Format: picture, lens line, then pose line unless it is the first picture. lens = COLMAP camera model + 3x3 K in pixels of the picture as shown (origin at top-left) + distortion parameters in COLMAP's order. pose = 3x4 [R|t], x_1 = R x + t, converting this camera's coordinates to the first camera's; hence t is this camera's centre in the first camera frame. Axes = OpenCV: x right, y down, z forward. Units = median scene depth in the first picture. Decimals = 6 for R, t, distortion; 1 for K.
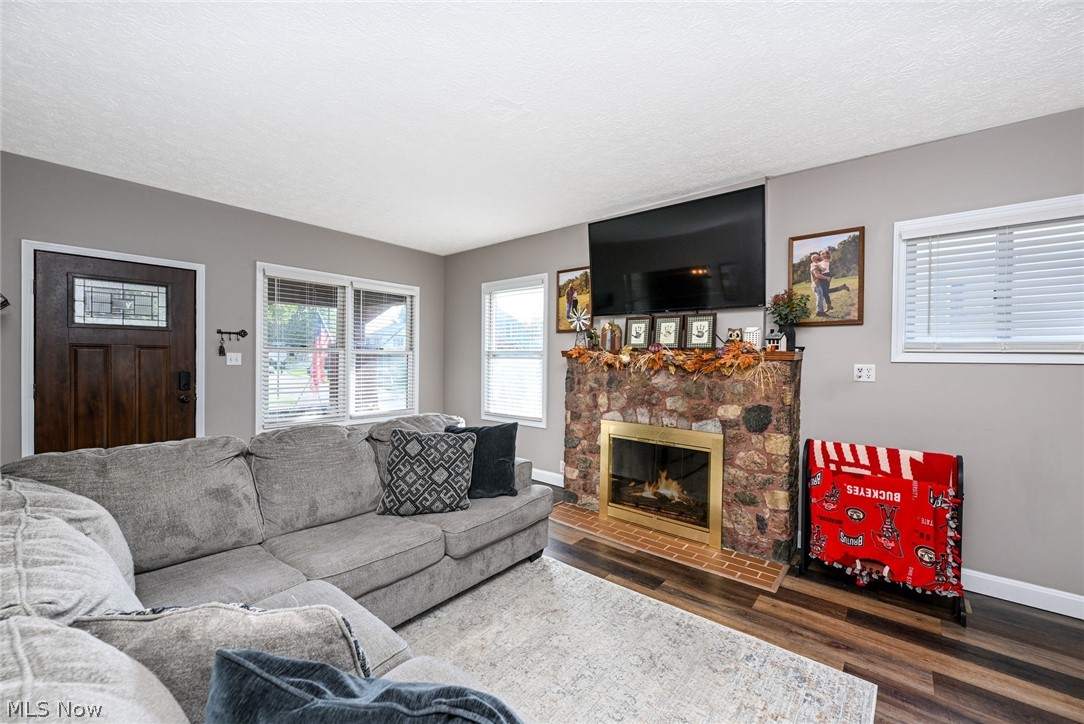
lens RADIAL K [[434.4, 0, 540.2], [0, 434.4, 363.6], [0, 0, 1]] dist [0.002936, -0.000065]
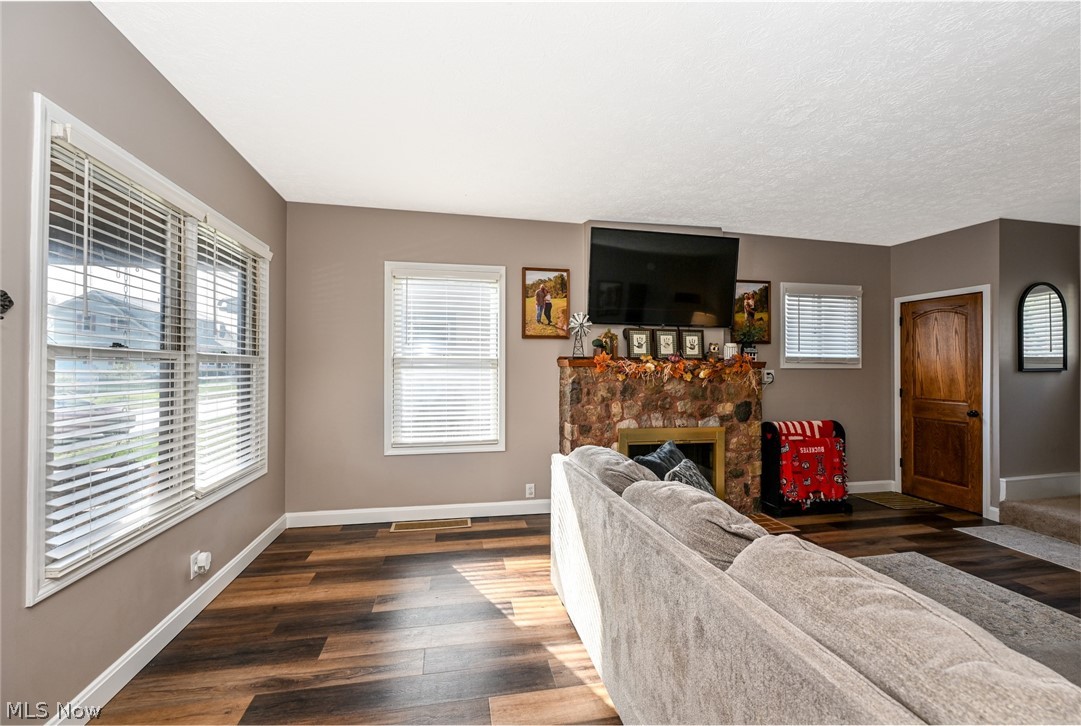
lens RADIAL K [[433.1, 0, 541.9], [0, 433.1, 365.7], [0, 0, 1]] dist [0.002936, -0.000065]
pose [[0.620626, -0.007321, 0.784072, -0.822227], [0.012694, 0.999919, -0.000712, -0.019189], [-0.784004, 0.010395, 0.620669, 0.575024]]
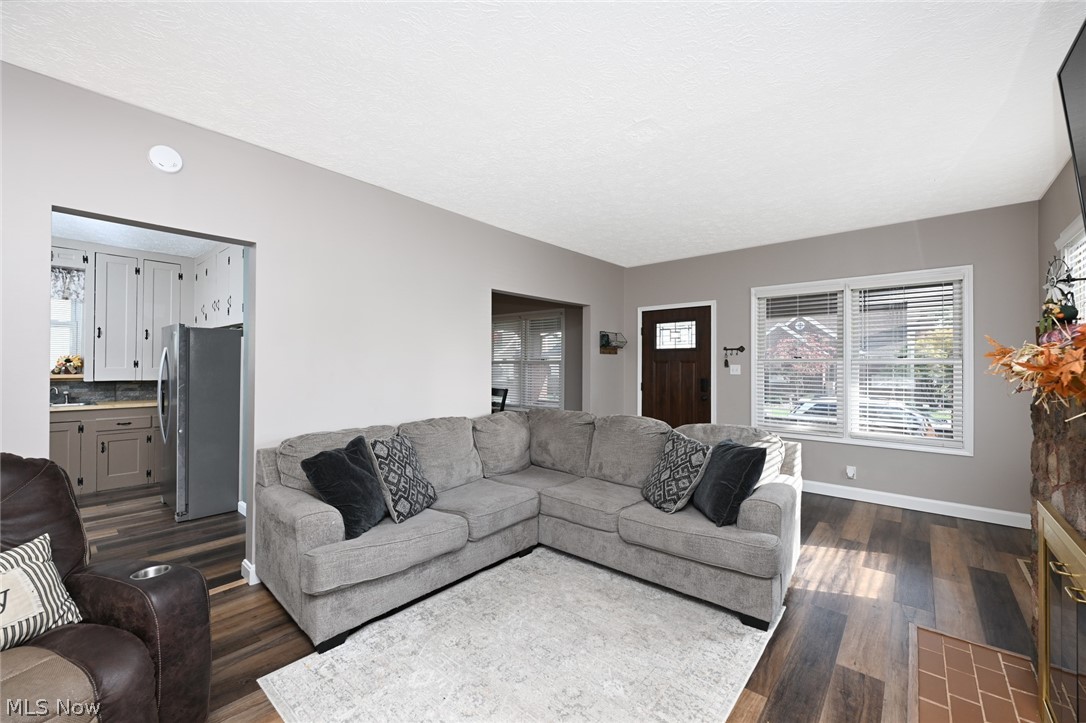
lens RADIAL K [[435.2, 0, 540.6], [0, 435.2, 362.7], [0, 0, 1]] dist [0.002936, -0.000065]
pose [[-0.009246, -0.019096, -0.999775, 0.663353], [-0.014668, 0.999713, -0.018959, 0.001687], [0.999850, 0.014490, -0.009524, 0.533057]]
